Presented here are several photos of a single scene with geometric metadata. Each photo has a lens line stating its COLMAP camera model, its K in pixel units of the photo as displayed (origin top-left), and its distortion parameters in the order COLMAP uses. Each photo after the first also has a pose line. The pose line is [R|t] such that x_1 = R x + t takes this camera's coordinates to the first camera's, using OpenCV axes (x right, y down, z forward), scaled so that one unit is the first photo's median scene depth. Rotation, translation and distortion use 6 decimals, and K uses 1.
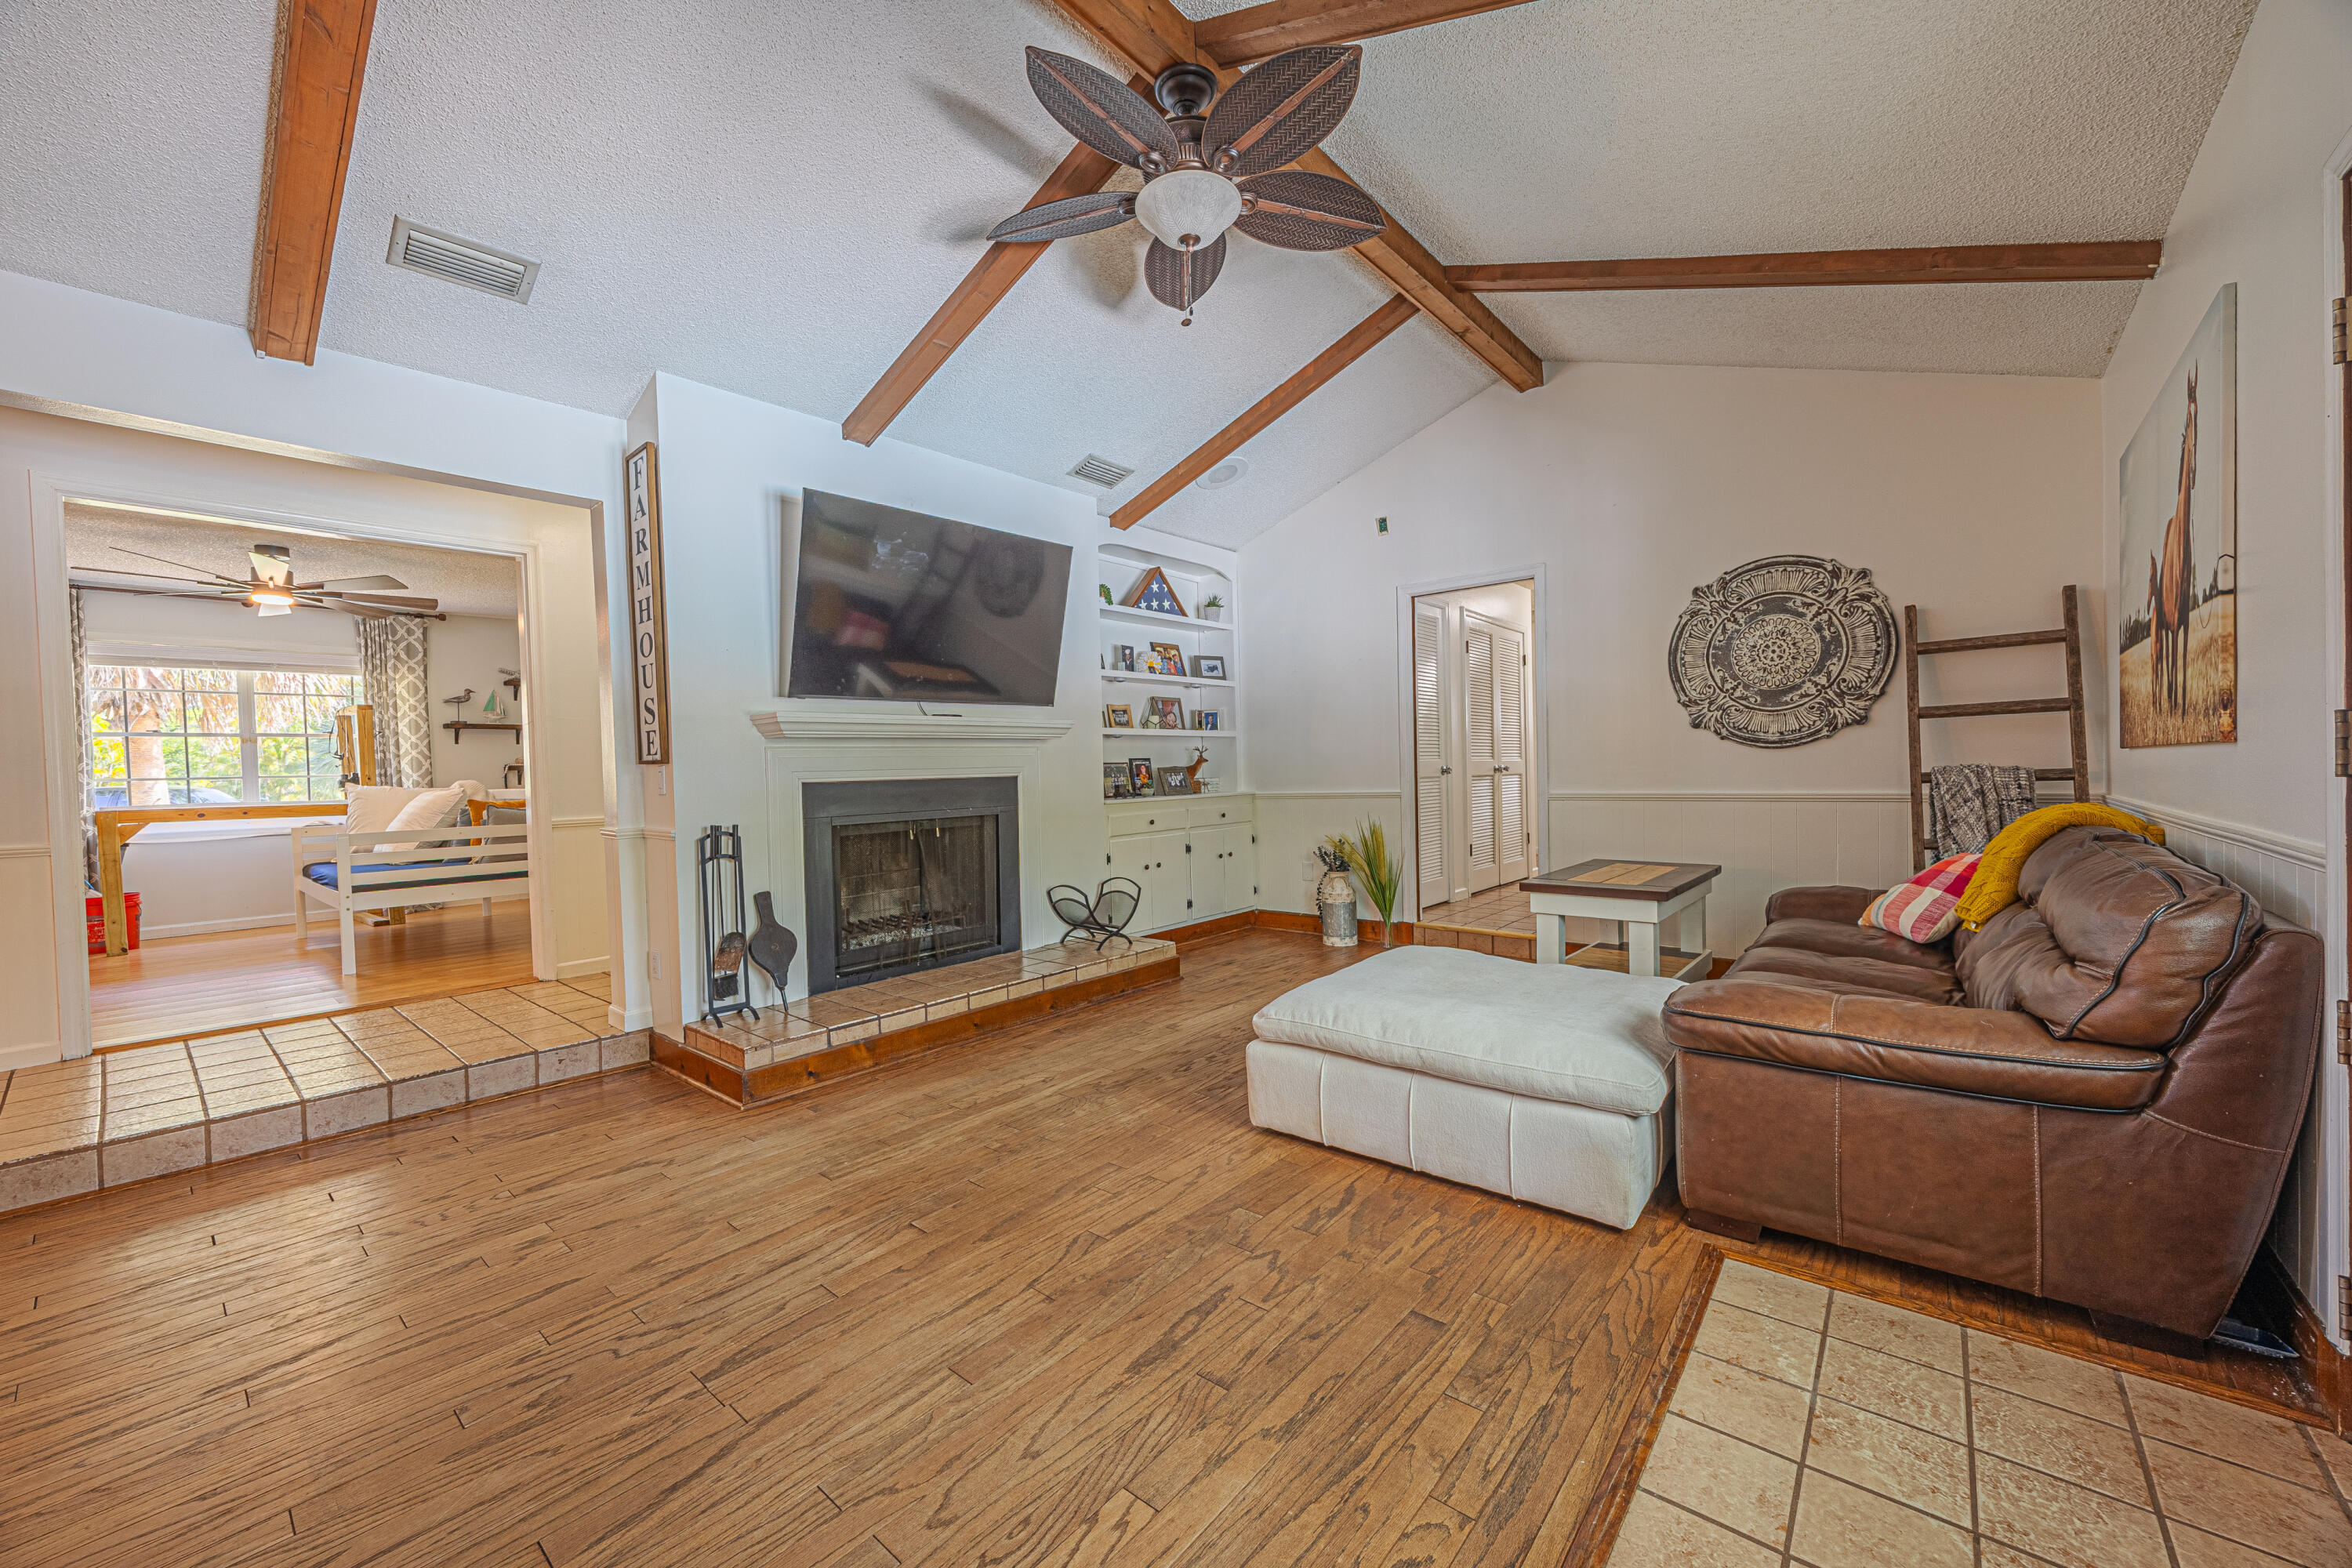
lens RADIAL K [[896.0, 0, 1184.2], [0, 896.0, 787.4], [0, 0, 1]] dist [0.000671, -0.001006]
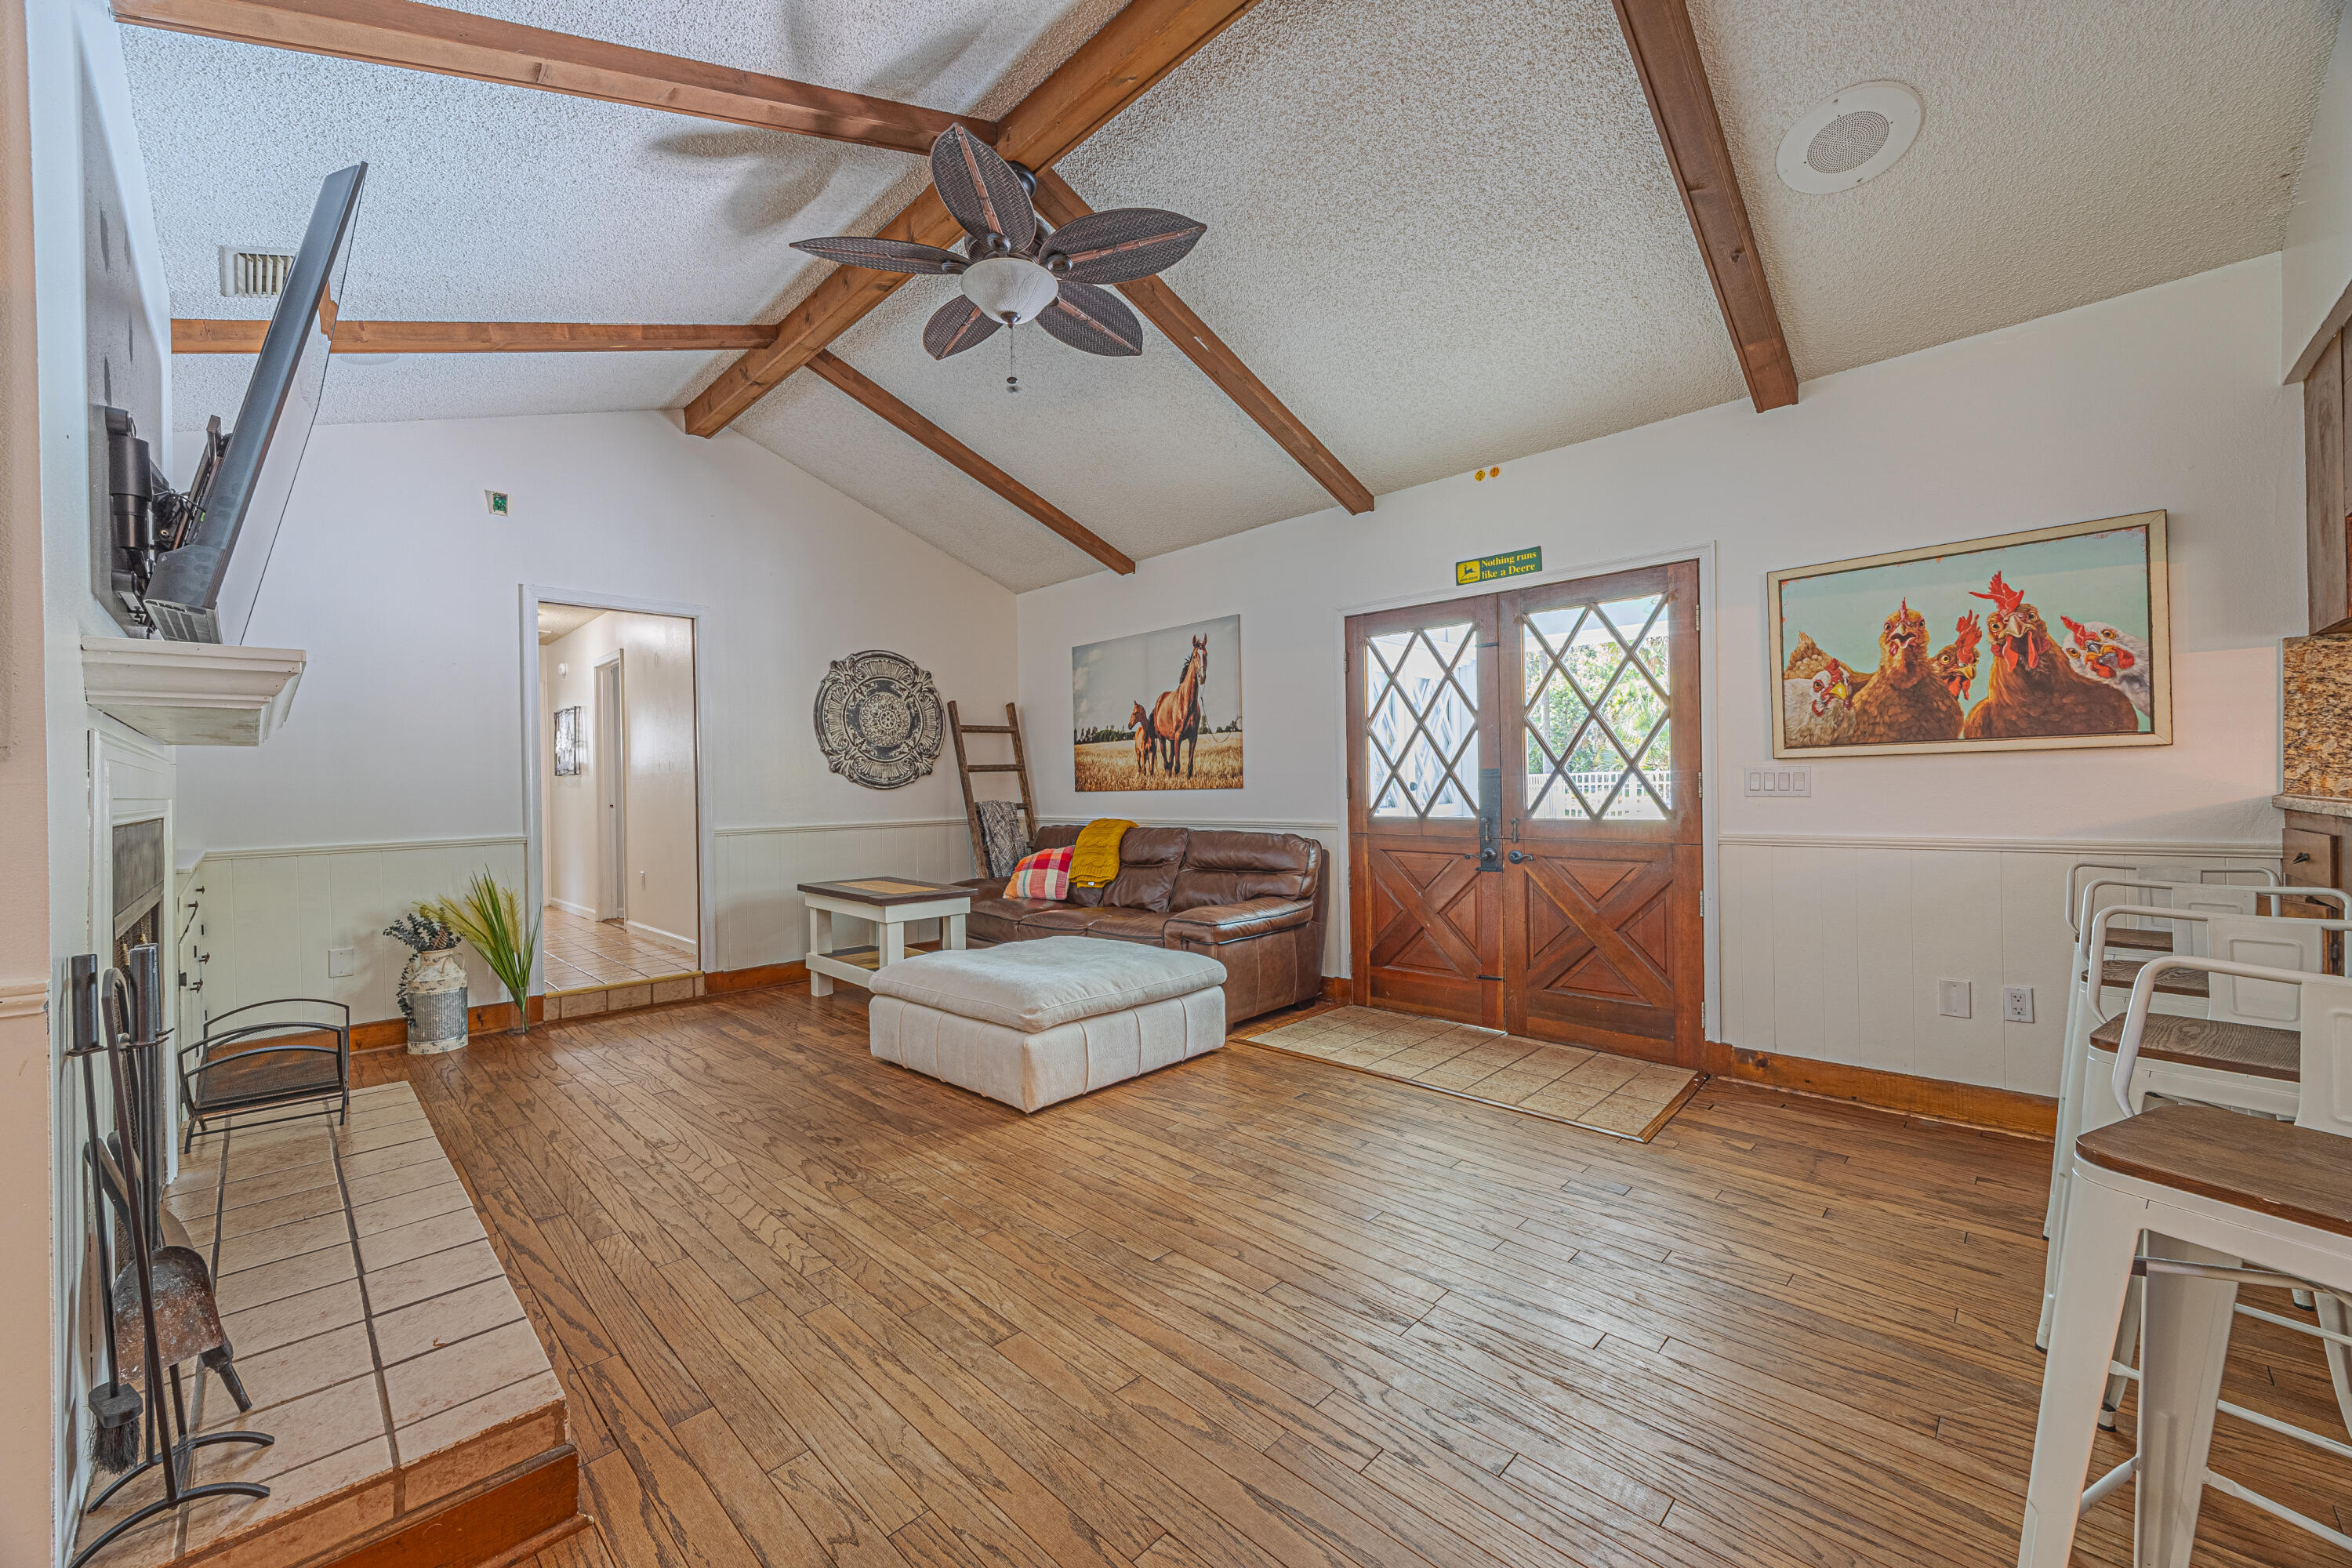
lens RADIAL K [[896.0, 0, 1163.2], [0, 896.0, 784.2], [0, 0, 1]] dist [0.000671, -0.001006]
pose [[0.087517, 0.027093, 0.995795, -0.688219], [0.033414, 0.998988, -0.030117, 0.003218], [-0.995602, 0.035910, 0.086523, 0.478848]]
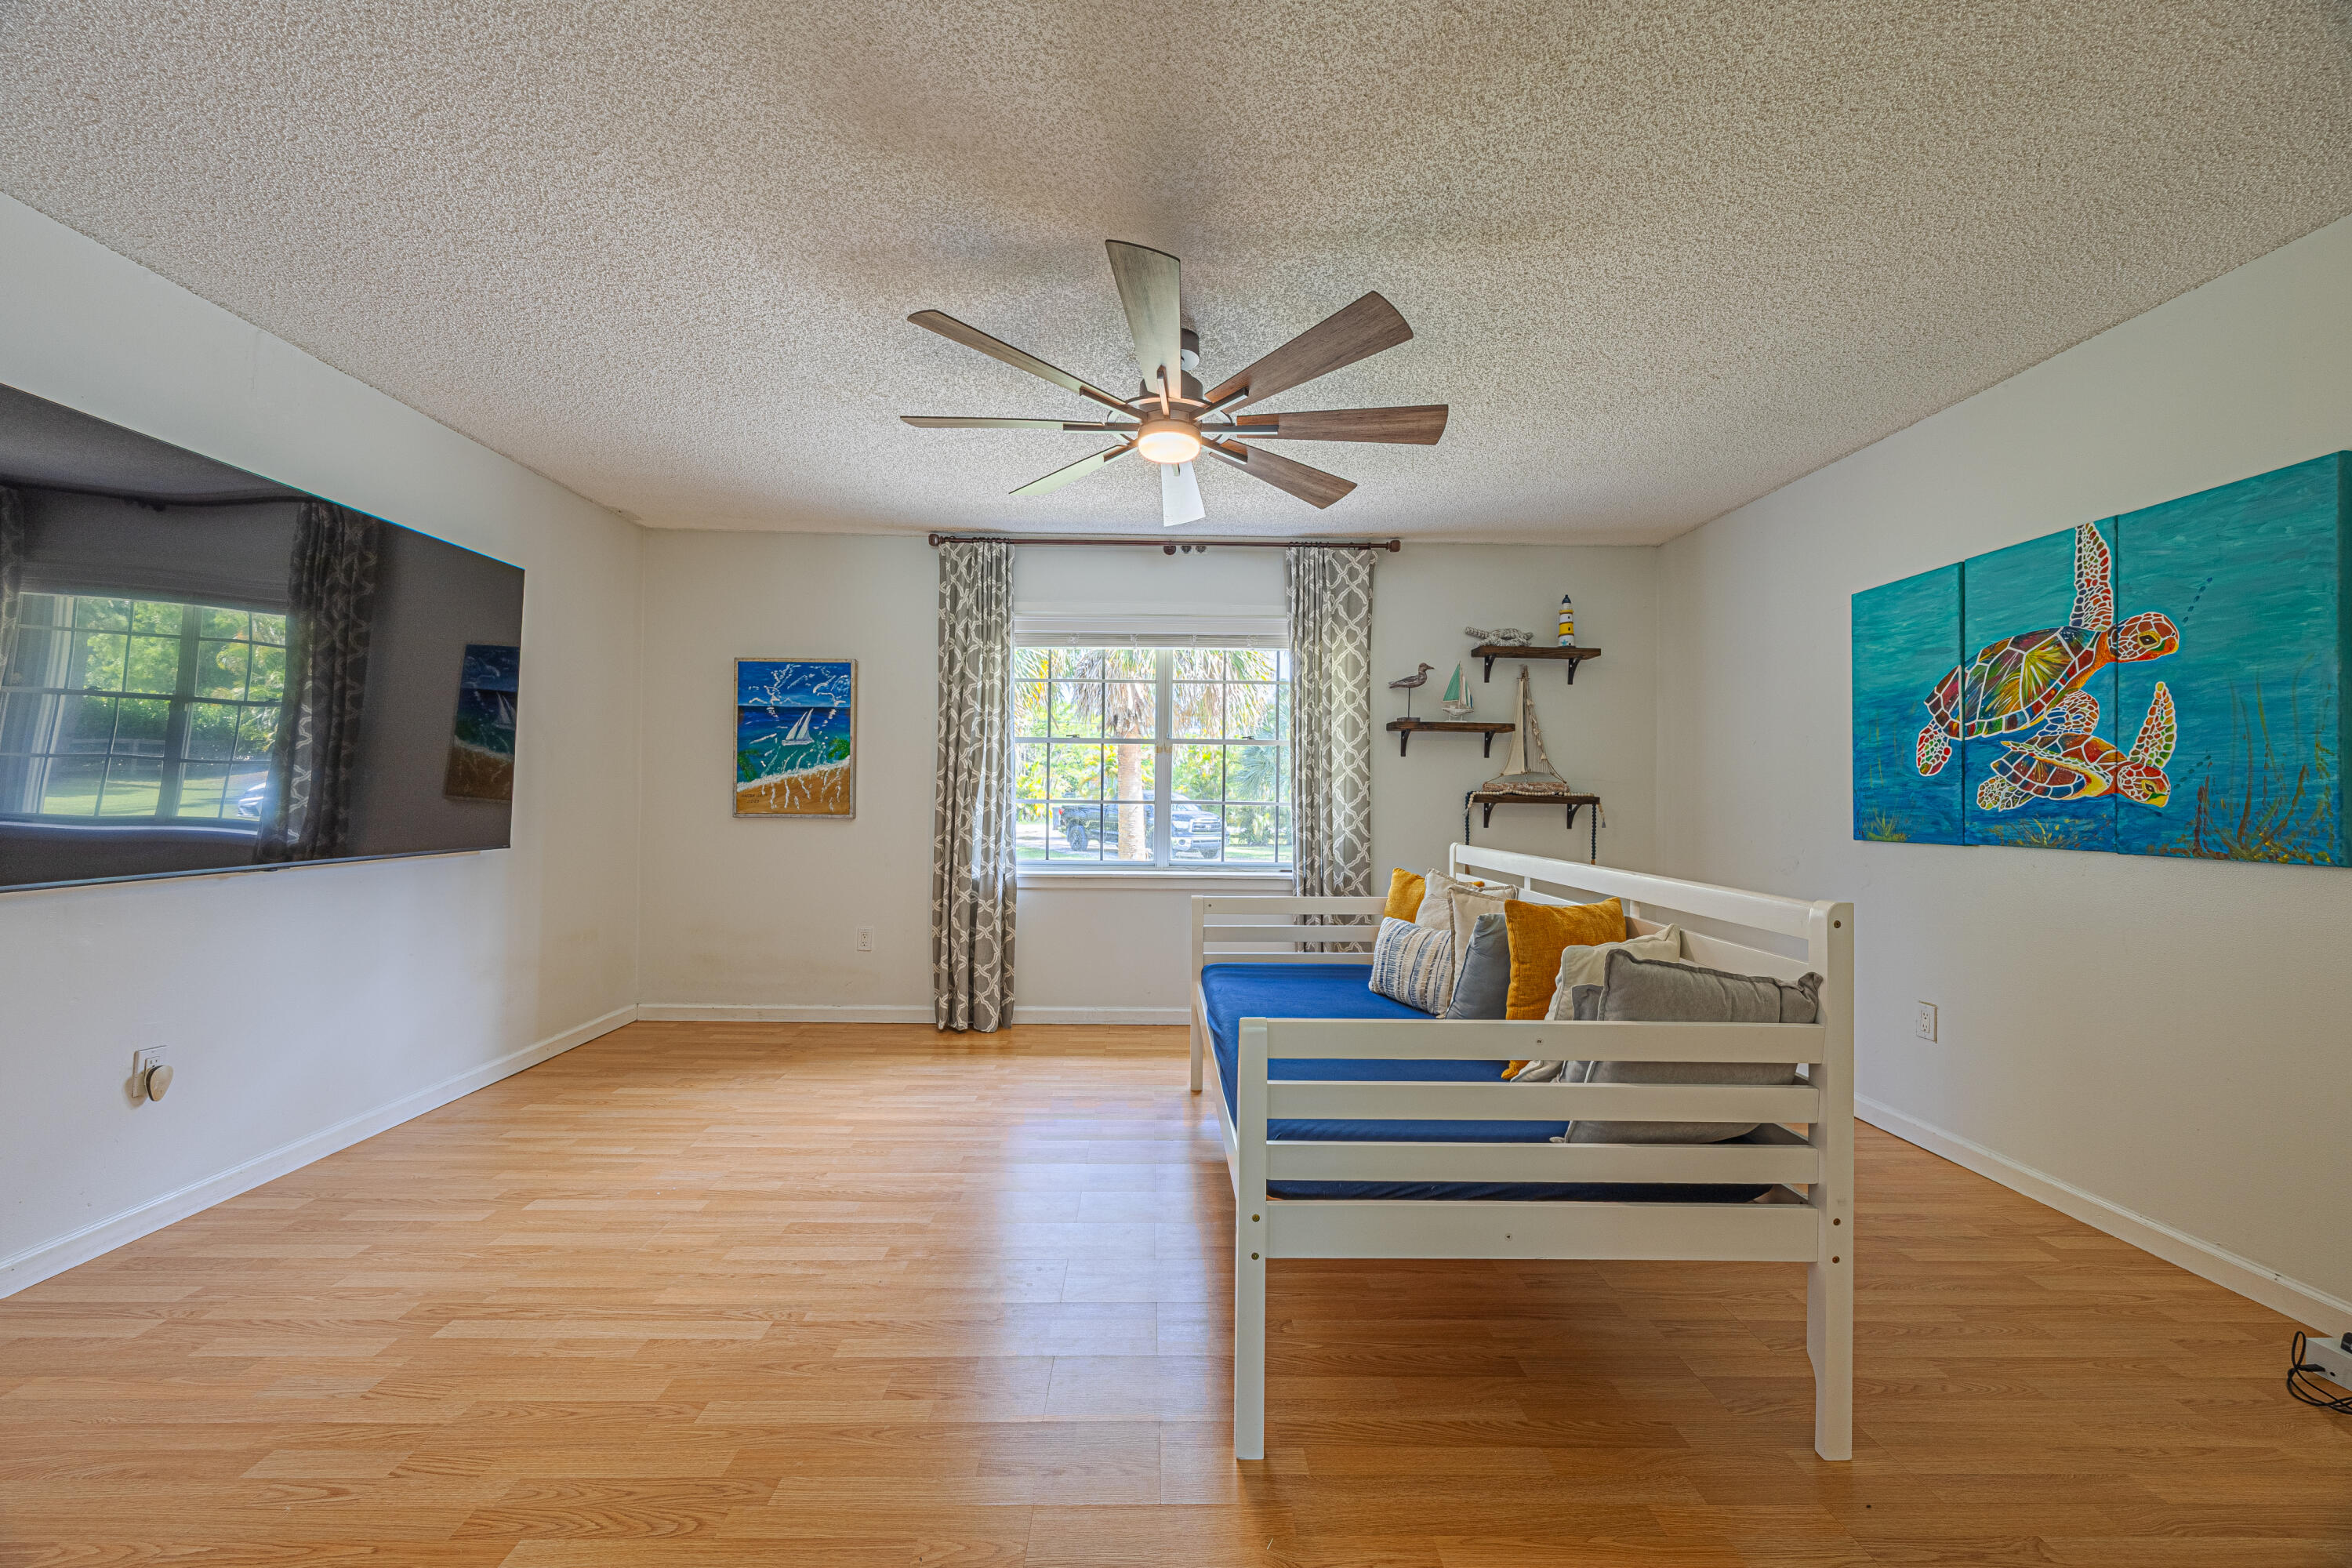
lens RADIAL K [[896.0, 0, 1173.9], [0, 896.0, 800.2], [0, 0, 1]] dist [0.000671, -0.001006]
pose [[0.656346, 0.032175, -0.753774, -0.825143], [-0.037231, 0.999254, 0.010234, -0.034098], [0.753541, 0.021347, 0.657055, 0.878532]]
